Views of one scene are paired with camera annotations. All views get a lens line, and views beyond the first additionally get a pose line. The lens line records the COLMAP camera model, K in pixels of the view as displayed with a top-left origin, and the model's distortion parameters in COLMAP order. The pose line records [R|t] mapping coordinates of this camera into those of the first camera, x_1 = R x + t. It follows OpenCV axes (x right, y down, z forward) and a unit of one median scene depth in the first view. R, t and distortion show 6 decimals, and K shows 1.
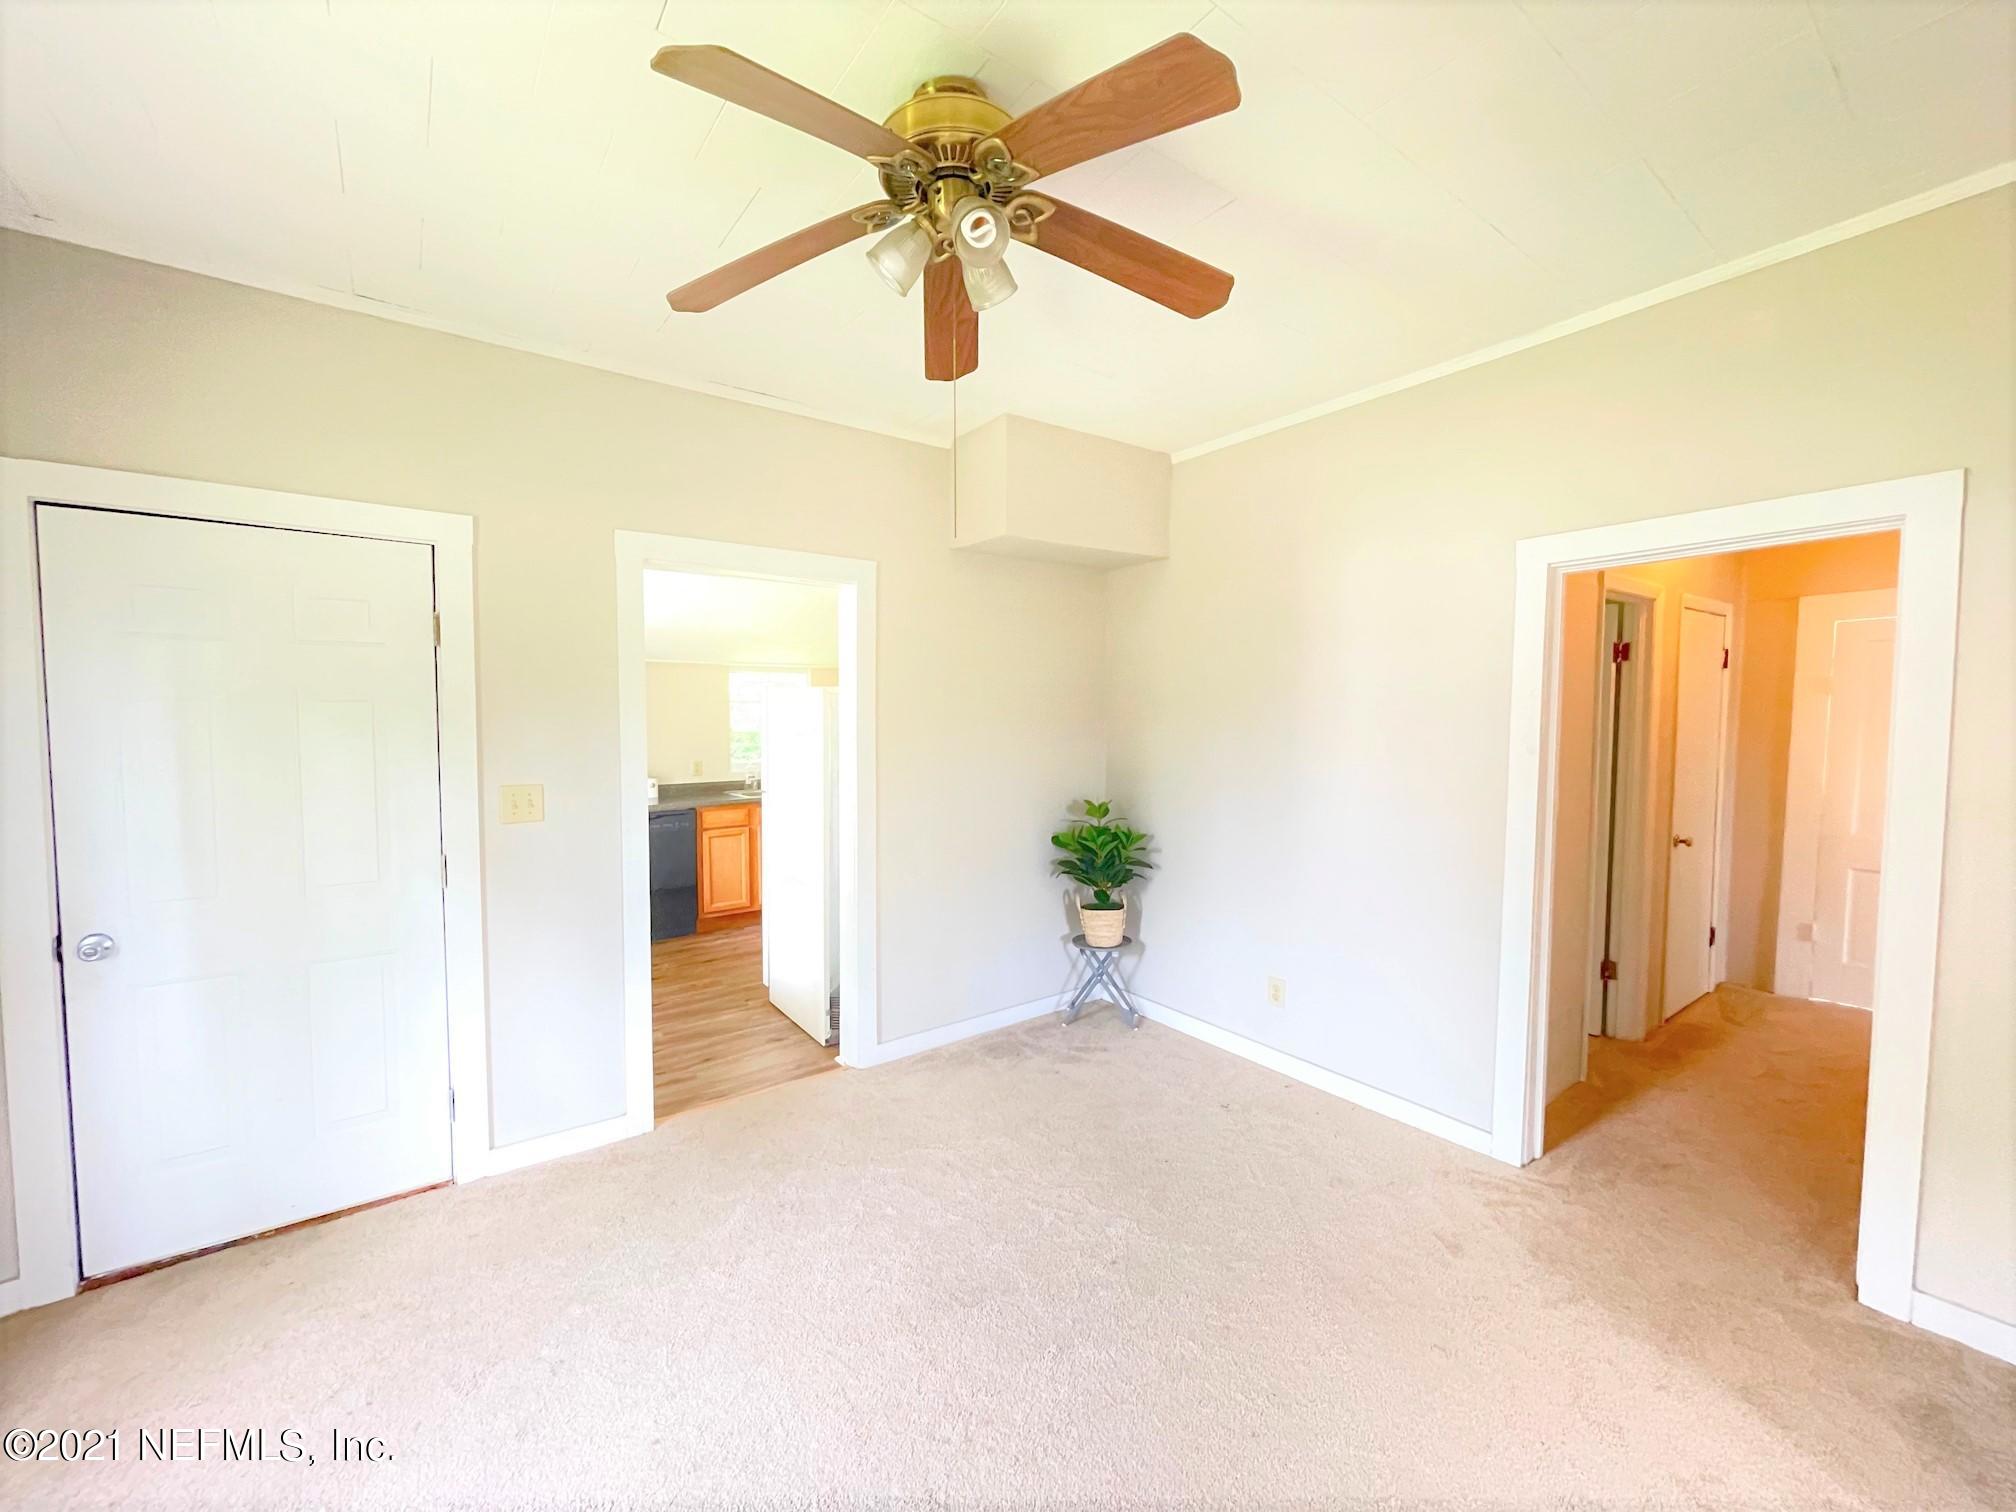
lens RADIAL K [[818.7, 0, 1003.3], [0, 818.7, 758.6], [0, 0, 1]] dist [0.003979, 0.000122]
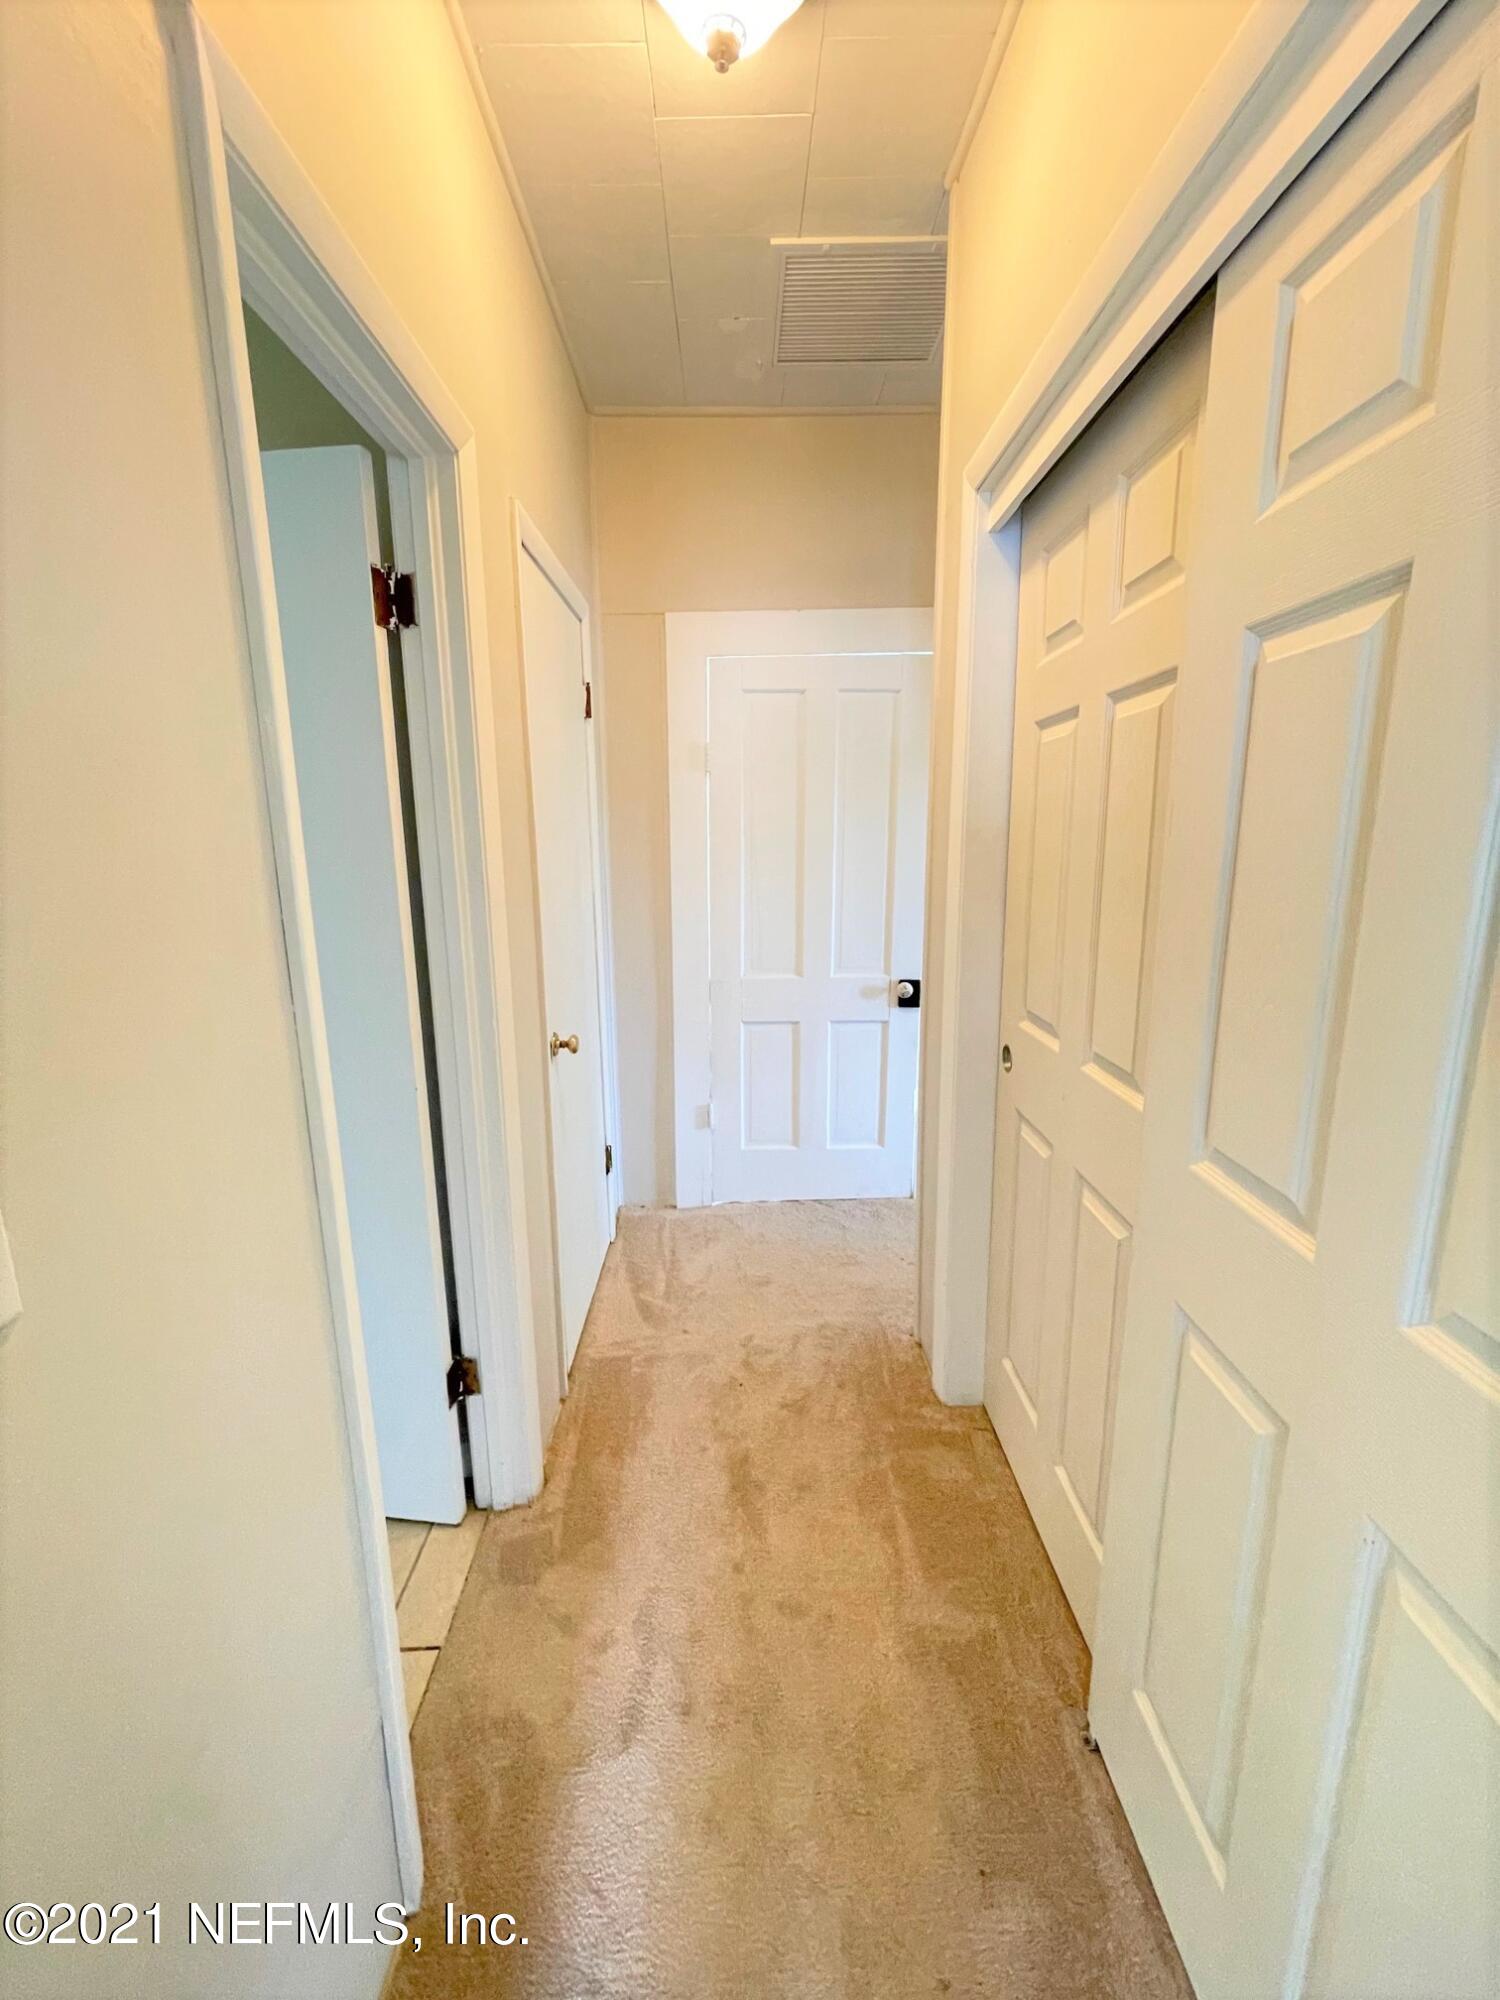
lens RADIAL K [[812.2, 0, 747.5], [0, 812.2, 1002.6], [0, 0, 1]] dist [0.003979, 0.000122]
pose [[0.585282, -0.171902, 0.792398, 0.516889], [0.049040, 0.982984, 0.177025, -0.009019], [-0.809346, -0.064750, 0.583753, 0.637107]]
